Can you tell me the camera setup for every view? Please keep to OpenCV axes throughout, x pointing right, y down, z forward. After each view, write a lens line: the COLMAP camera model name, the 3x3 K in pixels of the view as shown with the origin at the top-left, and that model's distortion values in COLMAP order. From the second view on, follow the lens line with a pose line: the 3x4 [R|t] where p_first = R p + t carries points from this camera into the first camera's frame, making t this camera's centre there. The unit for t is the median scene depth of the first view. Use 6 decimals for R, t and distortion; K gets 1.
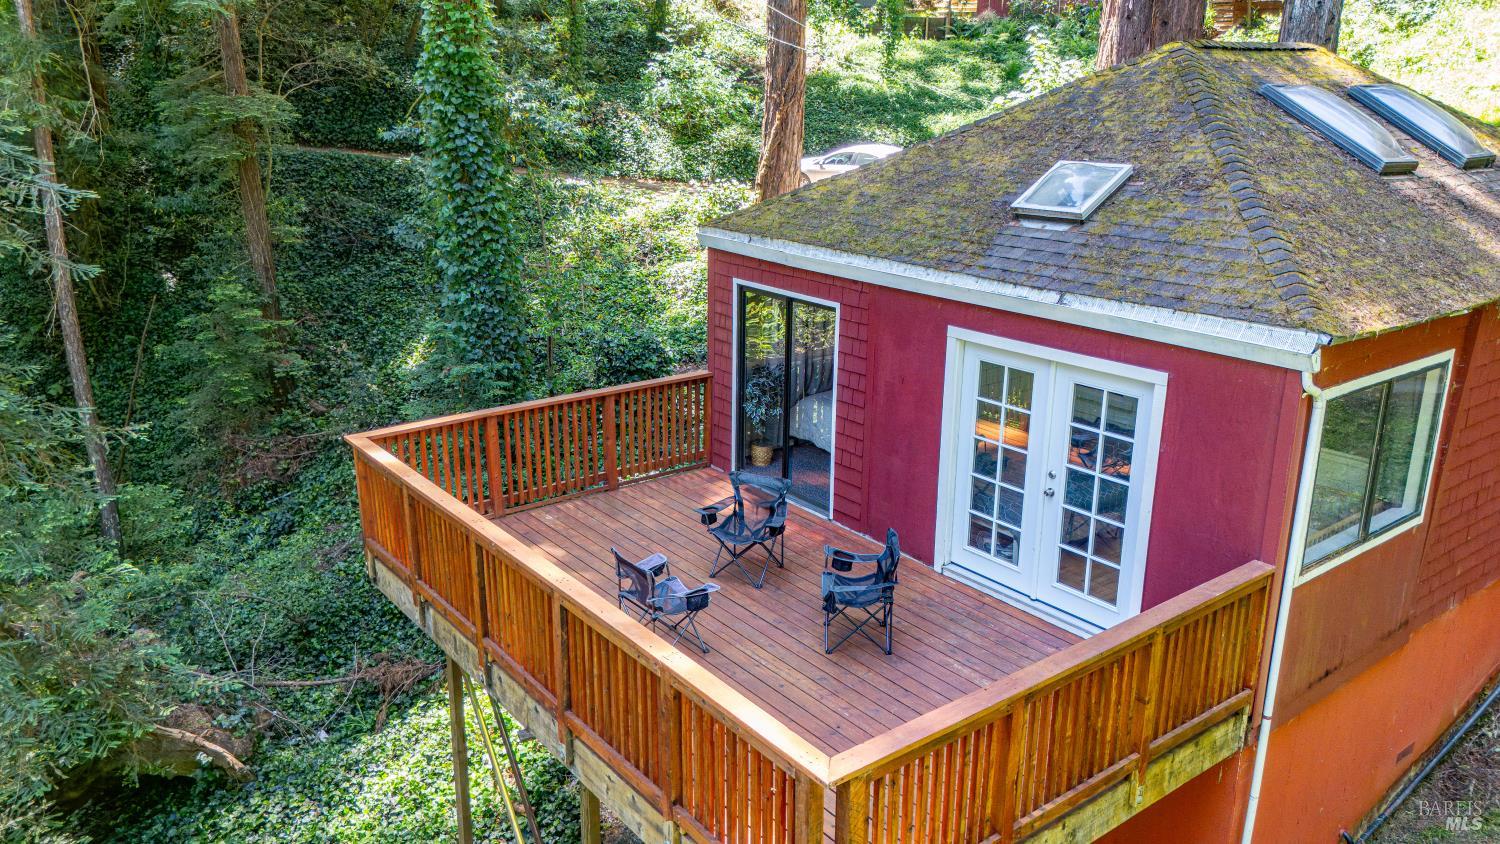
lens RADIAL K [[1099.0, 0, 750.0], [0, 1099.0, 422.0], [0, 0, 1]] dist [0.017717, -0.003969]
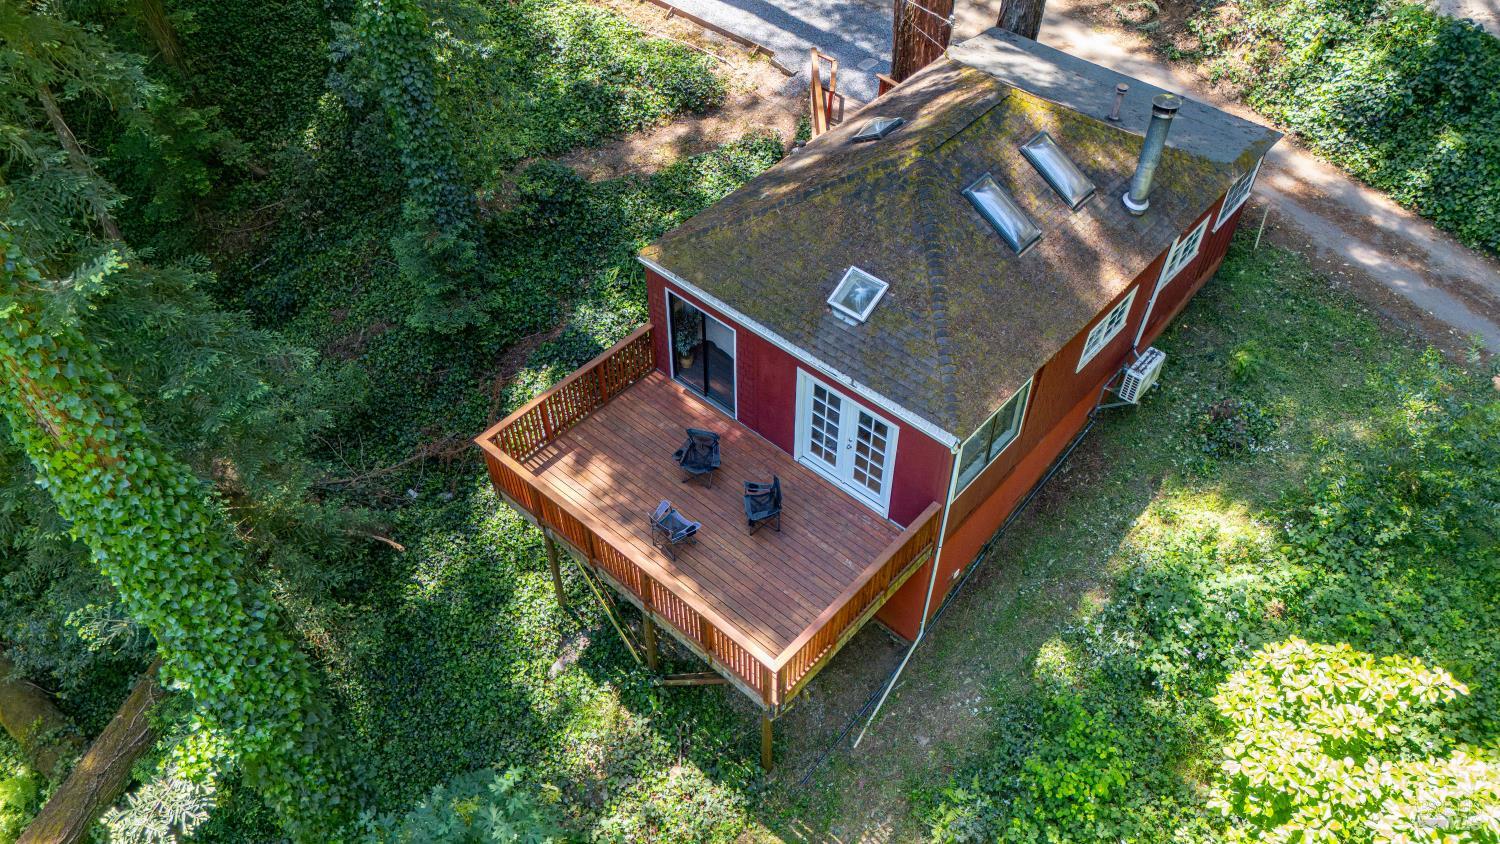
lens RADIAL K [[1099.0, 0, 750.0], [0, 1099.0, 422.0], [0, 0, 1]] dist [0.017717, -0.003969]
pose [[0.983421, -0.138325, 0.117258, -0.141194], [0.063891, 0.869469, 0.489839, -0.960366], [-0.169710, -0.474226, 0.863892, -0.700651]]
